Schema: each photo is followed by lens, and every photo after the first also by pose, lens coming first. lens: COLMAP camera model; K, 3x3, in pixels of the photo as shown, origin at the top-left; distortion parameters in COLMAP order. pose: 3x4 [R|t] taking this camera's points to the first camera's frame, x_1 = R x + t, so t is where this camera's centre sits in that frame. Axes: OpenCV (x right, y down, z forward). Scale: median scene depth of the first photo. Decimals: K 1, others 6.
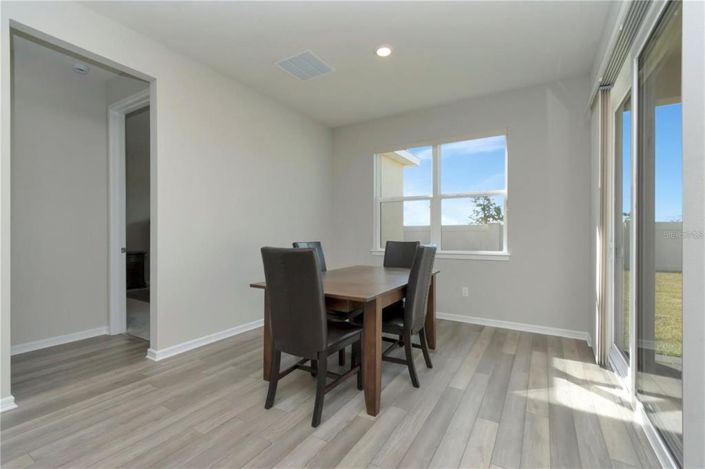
lens RADIAL K [[310.7, 0, 352.5], [0, 310.7, 232.4], [0, 0, 1]] dist [-0.000193, -0.000549]
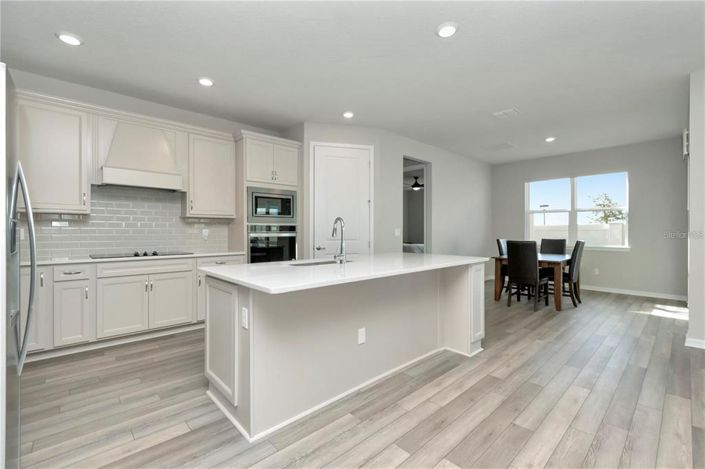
lens RADIAL K [[310.7, 0, 352.5], [0, 310.7, 232.4], [0, 0, 1]] dist [-0.000193, -0.000549]
pose [[0.962844, -0.001638, -0.270054, -0.371050], [0.003011, 0.999985, 0.004672, -0.015394], [0.270042, -0.005311, 0.962834, -0.784728]]
